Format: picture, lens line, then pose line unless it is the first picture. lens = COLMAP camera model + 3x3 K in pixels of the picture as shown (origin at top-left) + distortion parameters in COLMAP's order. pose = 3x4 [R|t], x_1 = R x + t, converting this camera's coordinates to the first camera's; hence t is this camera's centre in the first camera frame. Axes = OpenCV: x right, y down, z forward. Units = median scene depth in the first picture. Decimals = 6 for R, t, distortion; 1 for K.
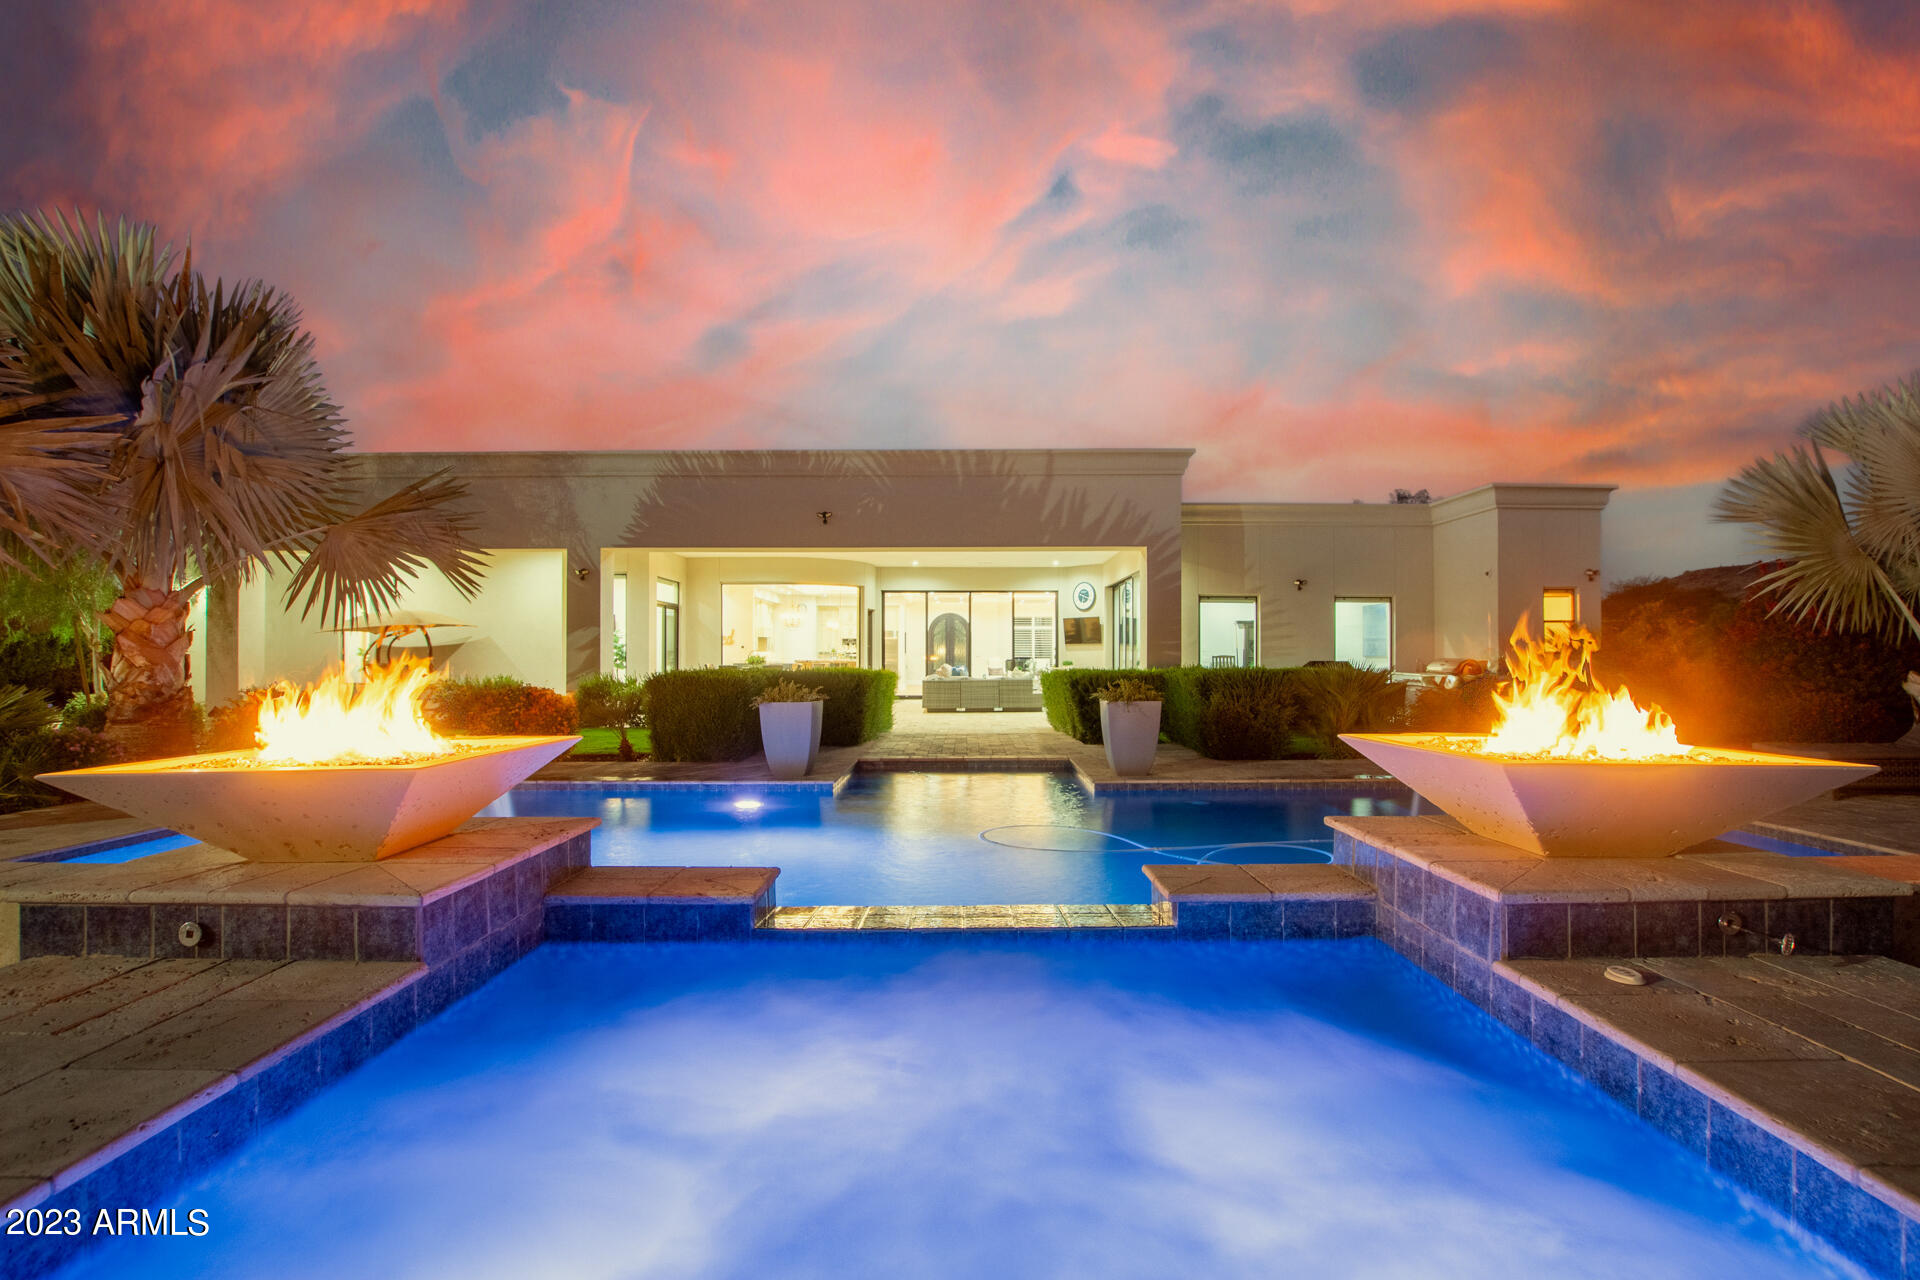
lens RADIAL K [[900.9, 0, 956.1], [0, 900.9, 649.4], [0, 0, 1]] dist [-0.033404, 0.000643]
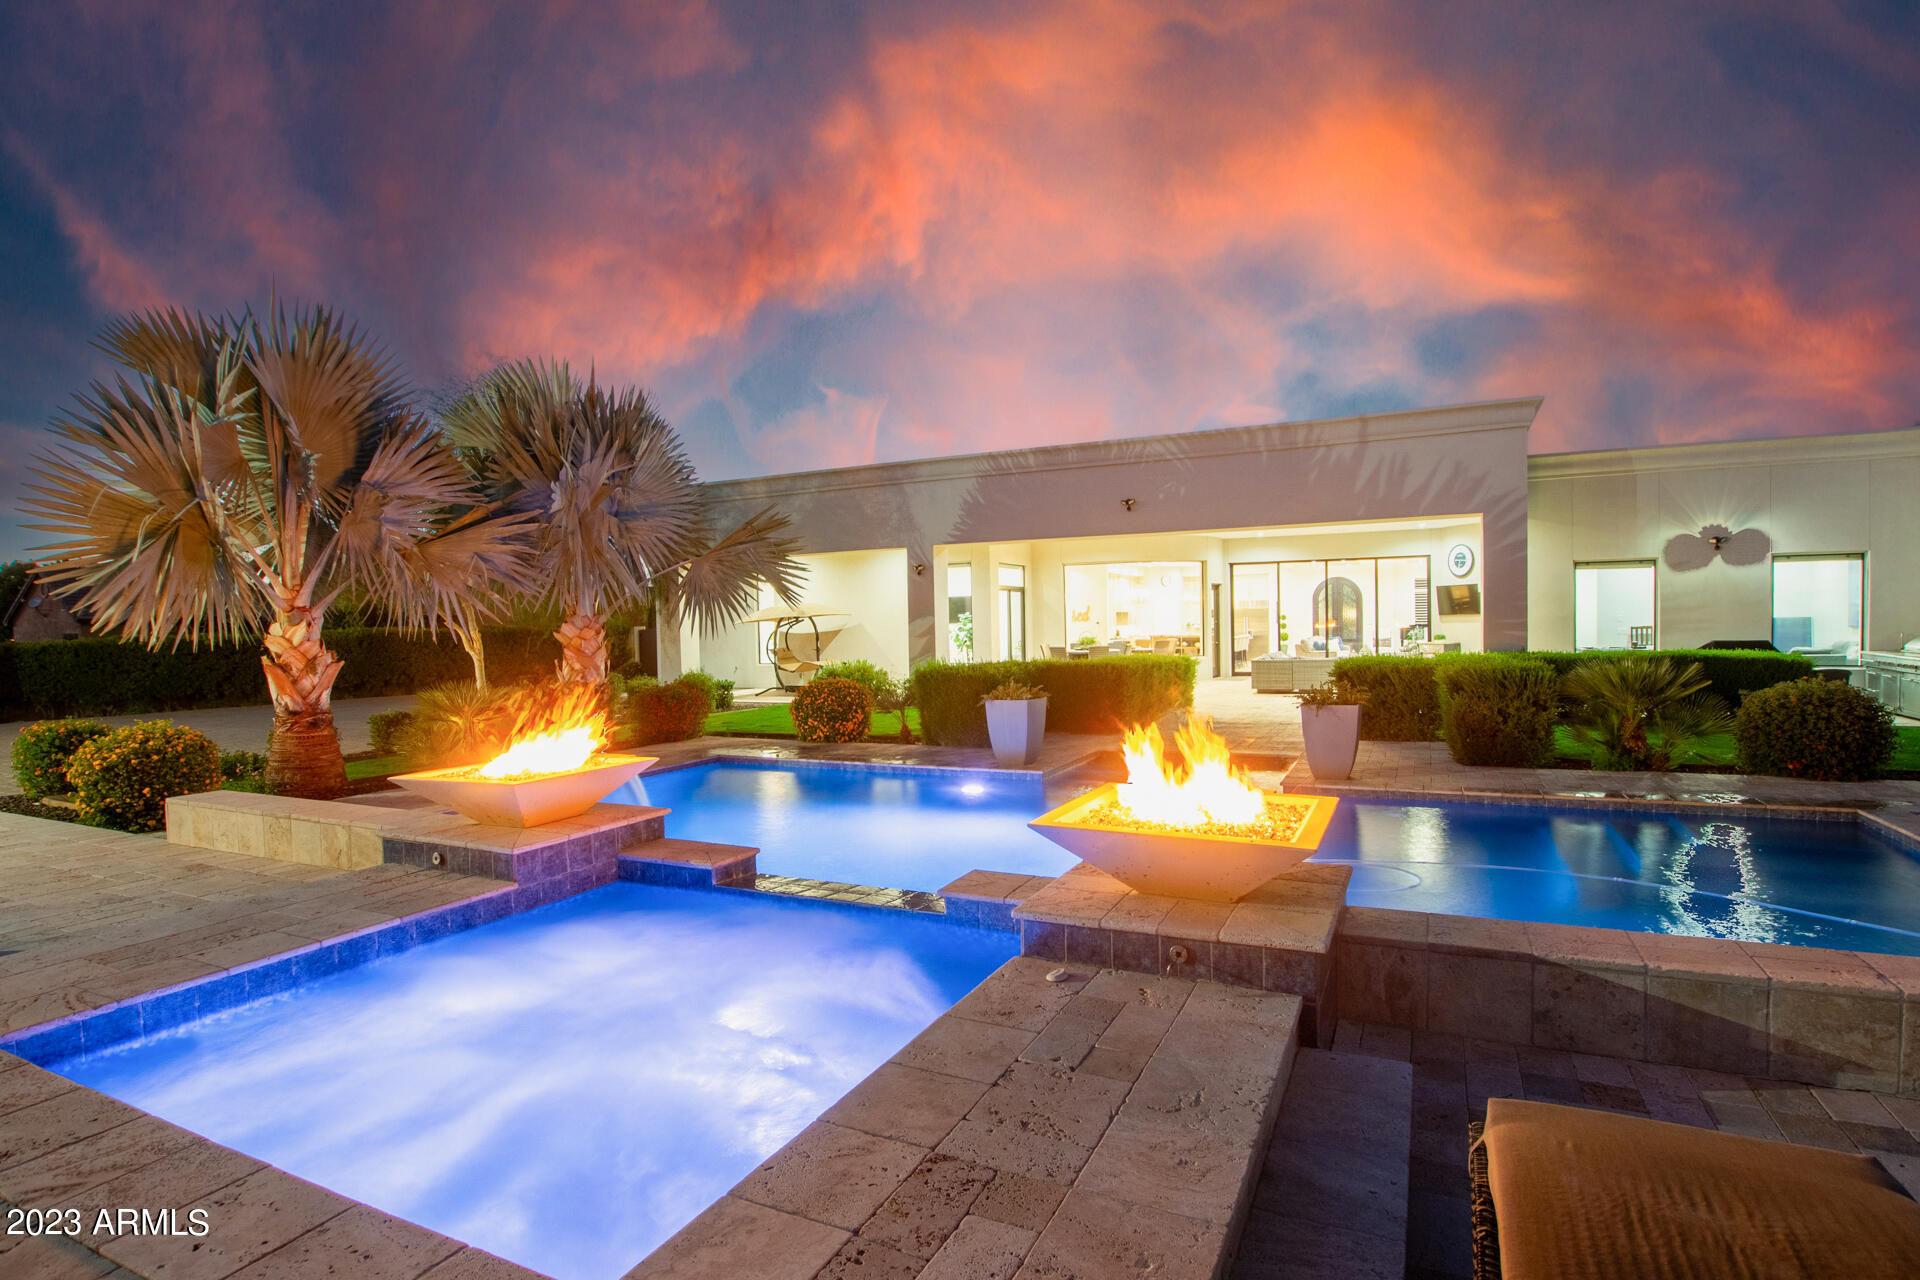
lens RADIAL K [[950.1, 0, 957.2], [0, 950.1, 633.8], [0, 0, 1]] dist [-0.032228, 0.001121]
pose [[0.899668, -0.014135, -0.436345, 0.164910], [0.025419, 0.999476, 0.020031, -0.029972], [0.435833, -0.029113, 0.899556, -0.061307]]
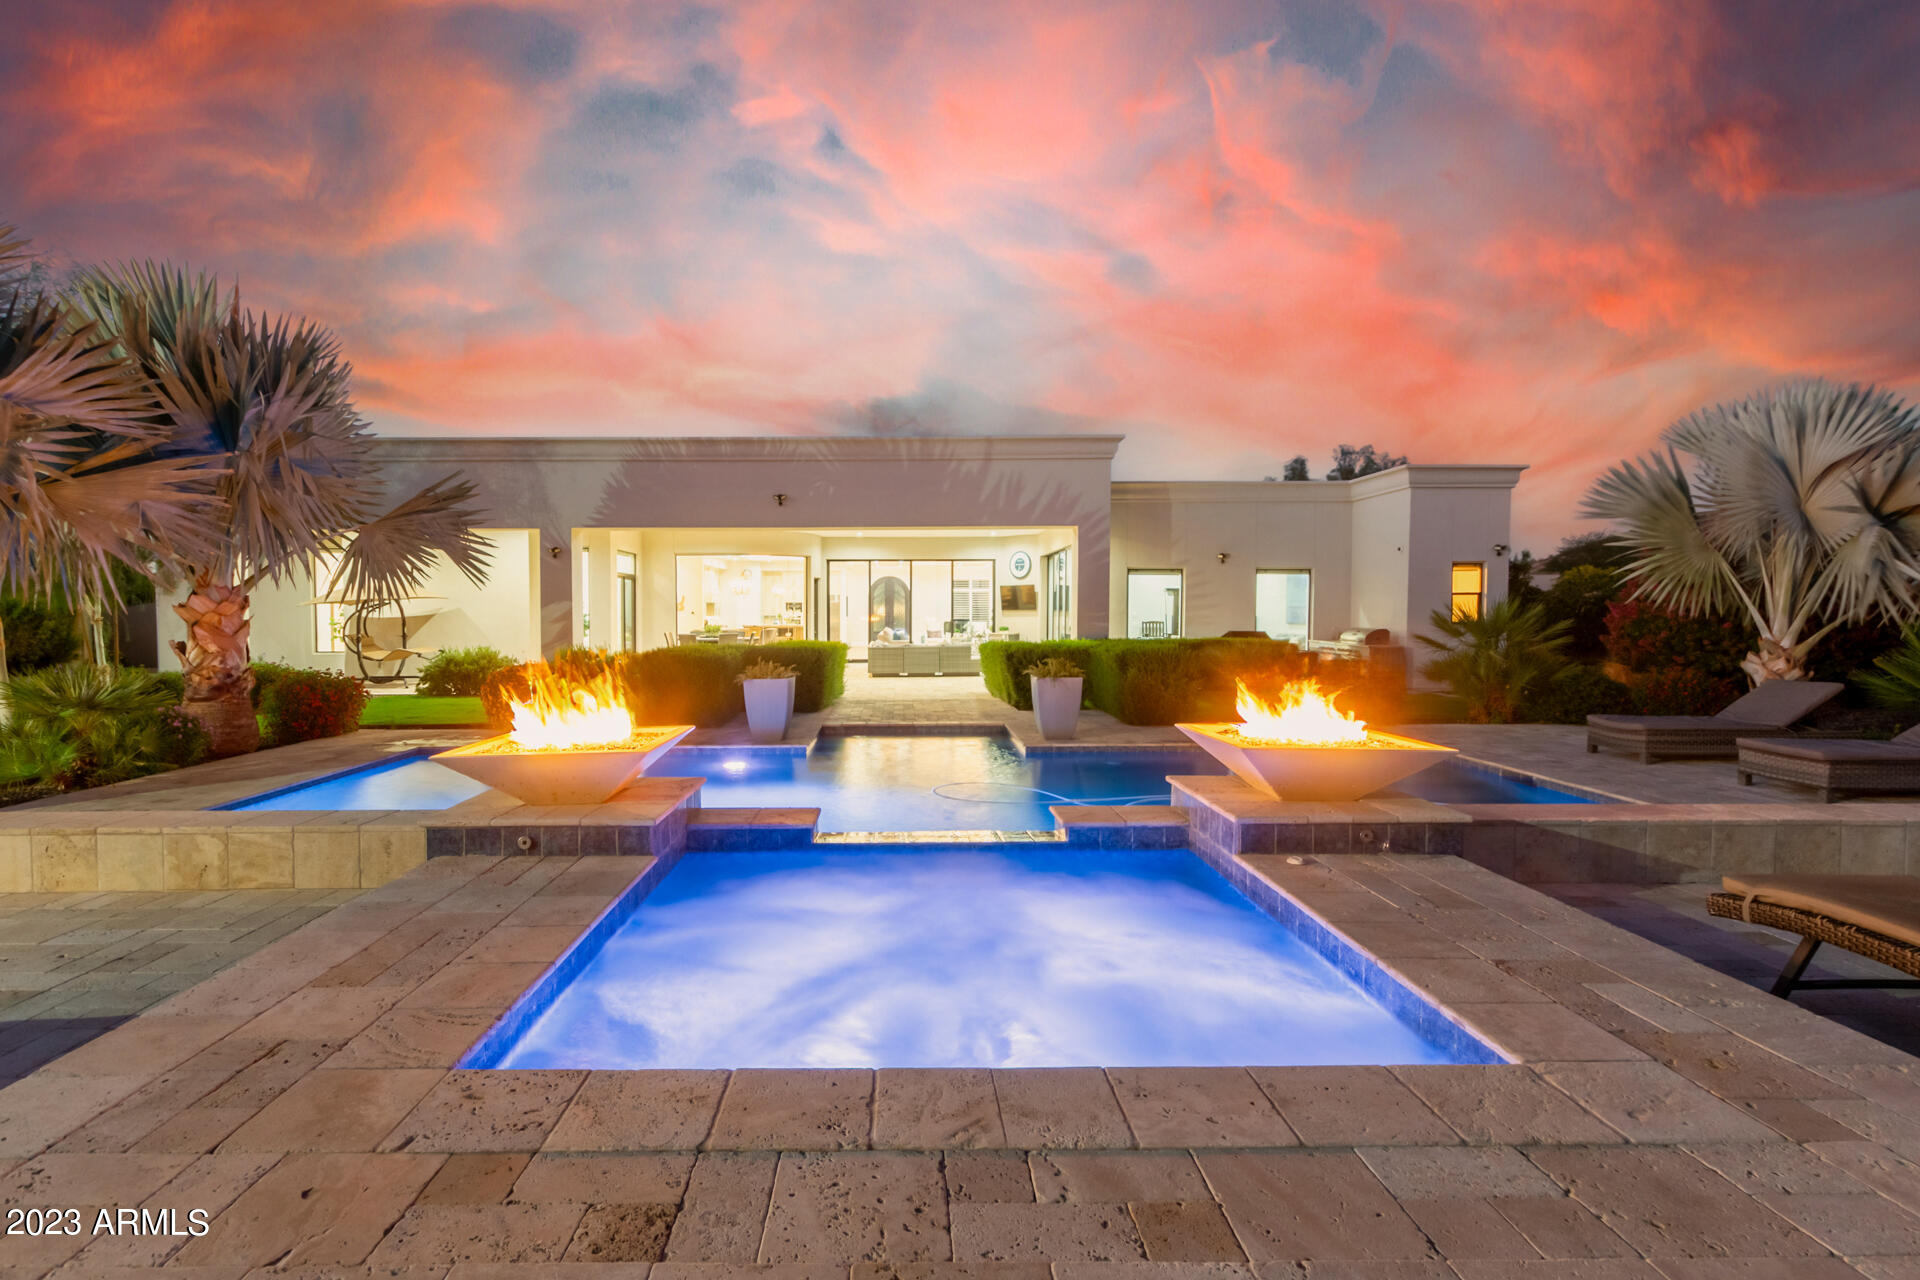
lens RADIAL K [[918.7, 0, 882.5], [0, 918.7, 638.6], [0, 0, 1]] dist [0.002761, -0.000266]
pose [[0.999957, -0.002989, -0.008834, -0.014250], [0.003321, 0.999280, 0.037786, -0.023364], [0.008715, -0.037813, 0.999247, -0.122172]]
